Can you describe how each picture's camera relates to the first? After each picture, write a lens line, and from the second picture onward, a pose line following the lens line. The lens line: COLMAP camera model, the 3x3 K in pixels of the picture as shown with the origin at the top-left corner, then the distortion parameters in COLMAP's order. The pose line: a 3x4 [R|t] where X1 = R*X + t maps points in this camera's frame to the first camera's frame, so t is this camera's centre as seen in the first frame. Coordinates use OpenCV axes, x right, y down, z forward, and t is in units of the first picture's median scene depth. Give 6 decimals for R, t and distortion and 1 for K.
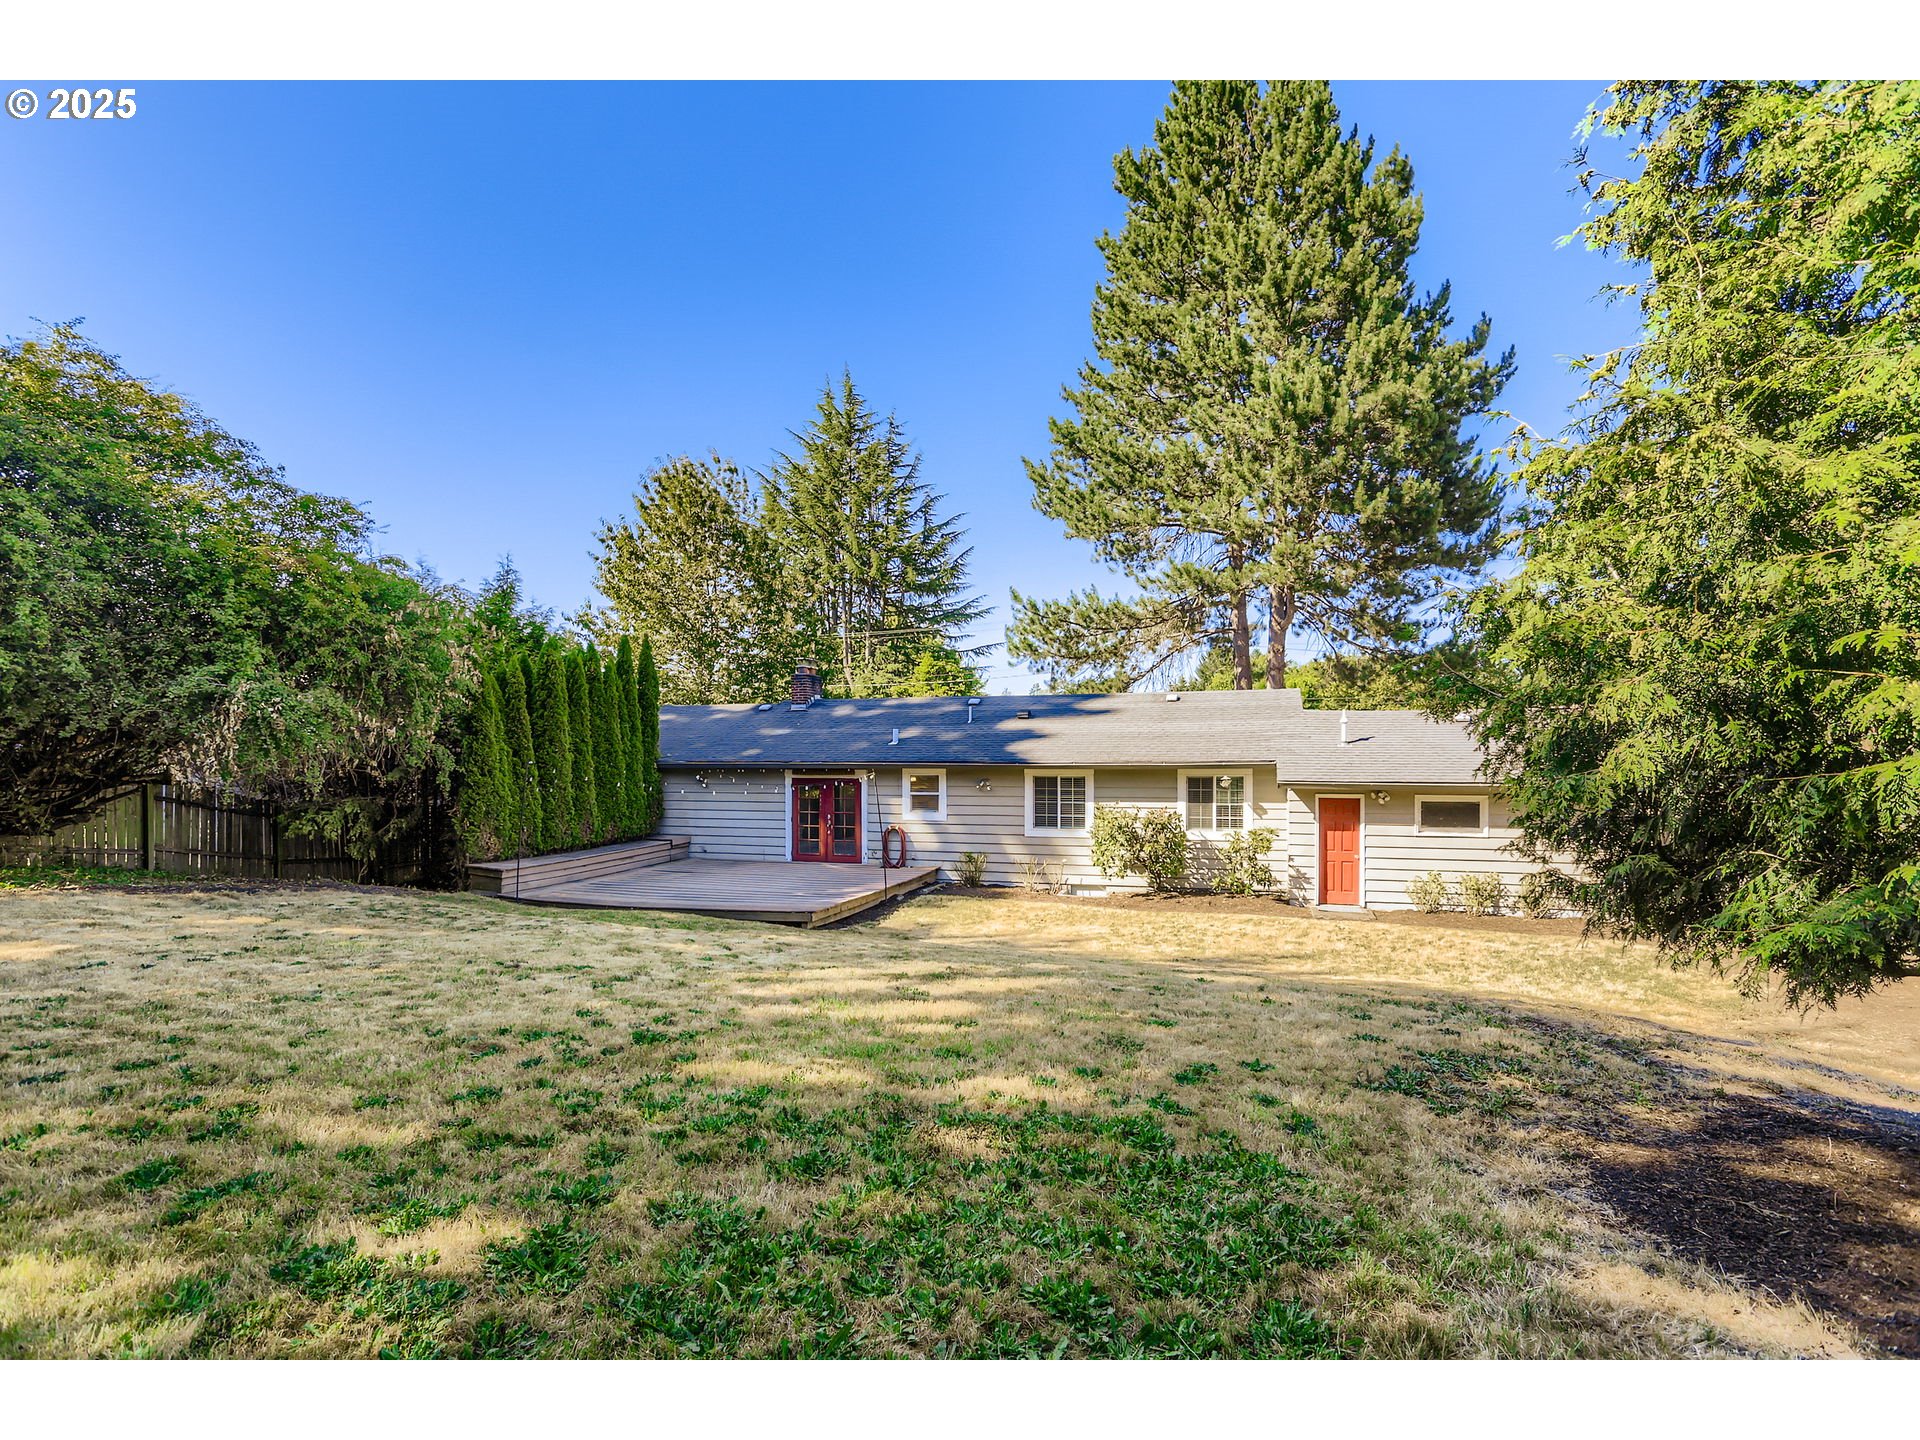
lens RADIAL K [[926.6, 0, 944.7], [0, 926.6, 716.0], [0, 0, 1]] dist [-0.042452, 0.034258]
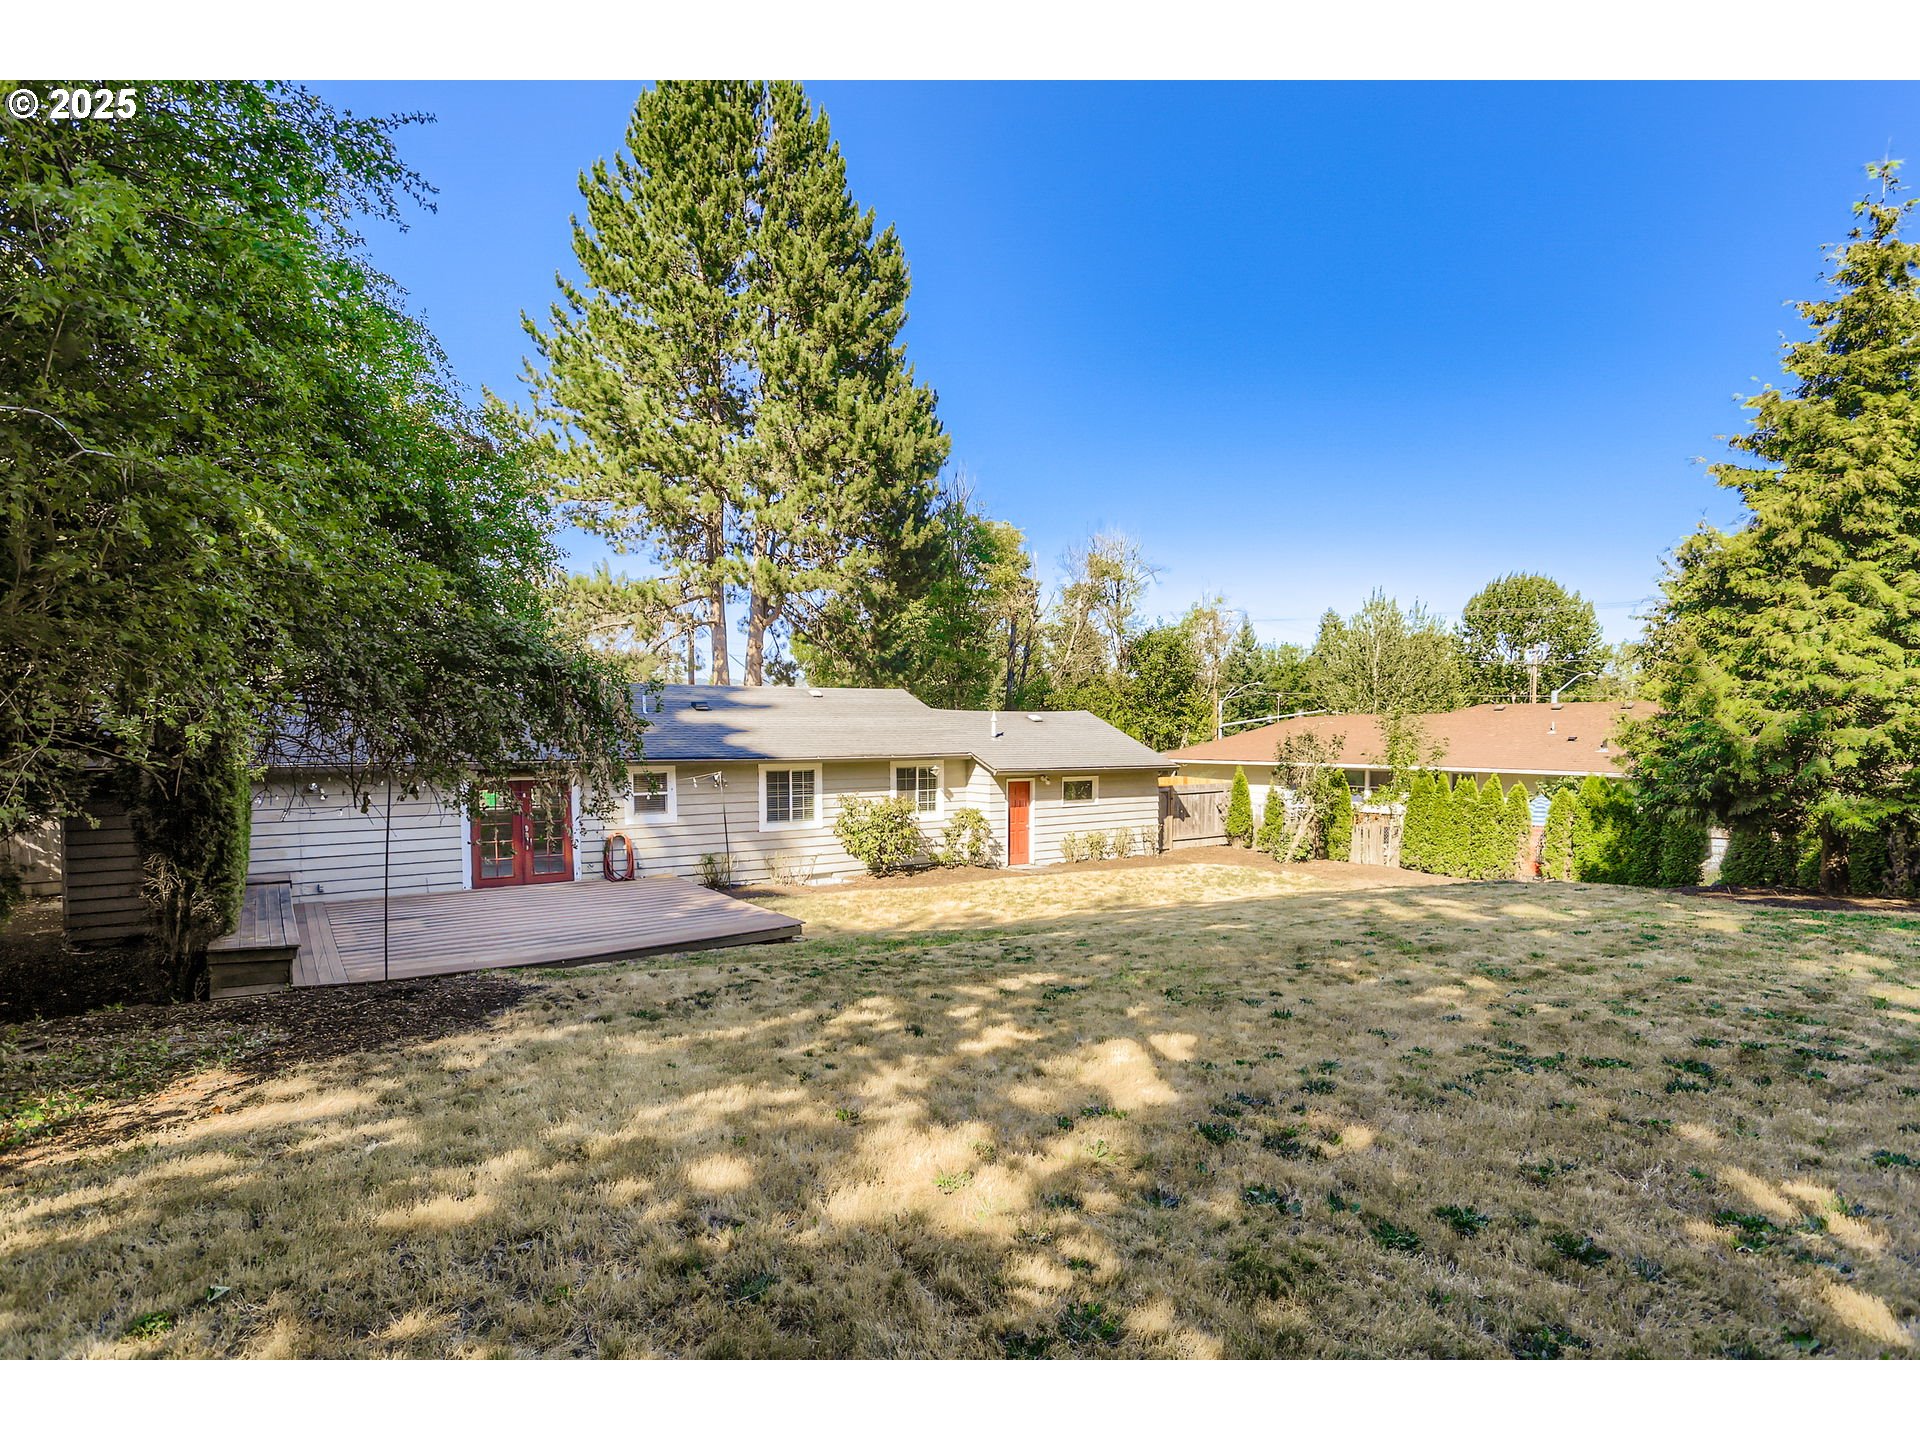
lens RADIAL K [[926.6, 0, 944.7], [0, 926.6, 716.0], [0, 0, 1]] dist [-0.042452, 0.034258]
pose [[0.646422, 0.020426, 0.762706, -0.535291], [-0.022164, 0.999722, -0.007989, 0.010377], [-0.762658, -0.011741, 0.646696, 0.219685]]
